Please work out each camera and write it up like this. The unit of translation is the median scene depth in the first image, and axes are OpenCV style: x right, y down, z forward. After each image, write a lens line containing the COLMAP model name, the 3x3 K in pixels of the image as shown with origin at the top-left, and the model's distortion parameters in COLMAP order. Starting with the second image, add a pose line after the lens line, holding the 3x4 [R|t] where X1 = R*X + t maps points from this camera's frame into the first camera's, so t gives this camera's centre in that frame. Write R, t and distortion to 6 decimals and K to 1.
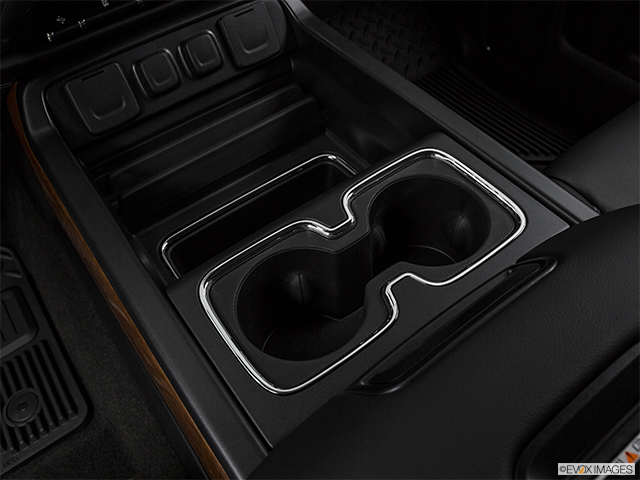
lens RADIAL K [[555.3, 0, 320.9], [0, 555.3, 238.6], [0, 0, 1]] dist [-0.070986, 0.007236]
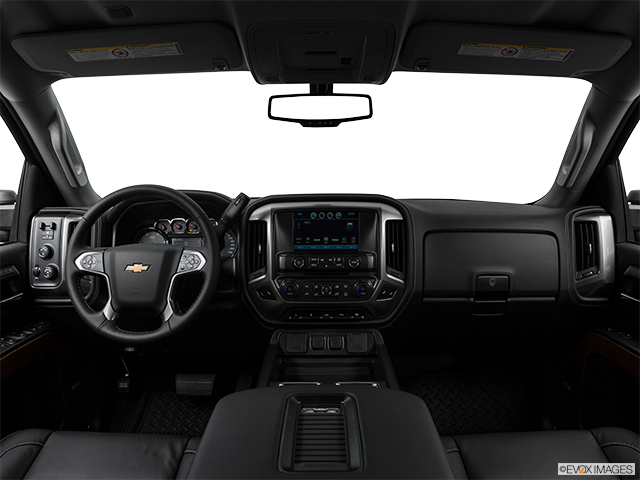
lens RADIAL K [[487.7, 0, 319.1], [0, 487.7, 241.7], [0, 0, 1]] dist [-0.138836, 0.077526]
pose [[0.801309, 0.139609, -0.581733, 1.052654], [-0.488162, 0.714700, -0.500900, 0.556203], [0.345835, 0.685356, 0.640848, -0.916568]]
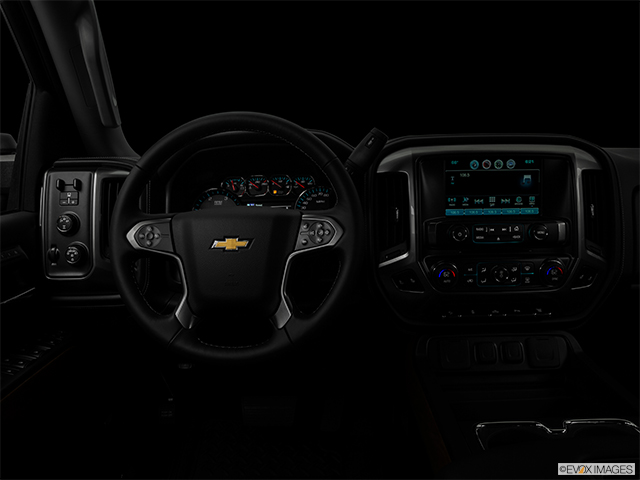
lens RADIAL K [[549.3, 0, 319.0], [0, 549.3, 235.1], [0, 0, 1]] dist [-0.073869, 0.013114]
pose [[0.800929, 0.141907, -0.581701, 0.266679], [-0.480917, 0.731214, -0.483782, 0.572014], [0.356696, 0.667224, 0.653896, -0.682021]]
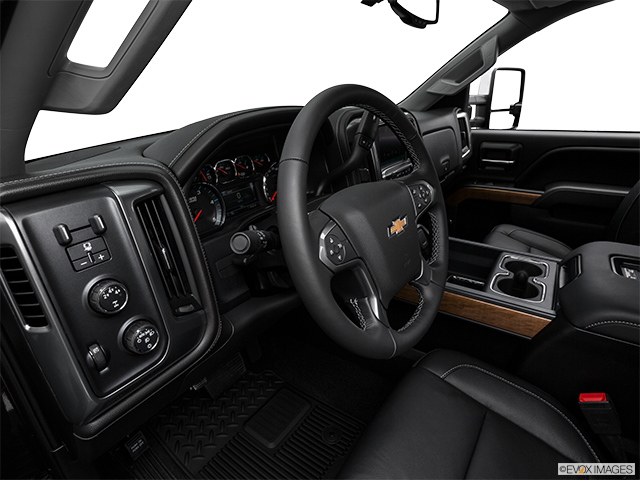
lens RADIAL K [[343.2, 0, 319.9], [0, 343.2, 236.5], [0, 0, 1]] dist [-0.030106, 0.000570]
pose [[0.946859, -0.106256, 0.303591, -1.315866], [0.244392, 0.851309, -0.464268, 0.373935], [-0.209118, 0.513792, 0.832038, -0.479146]]
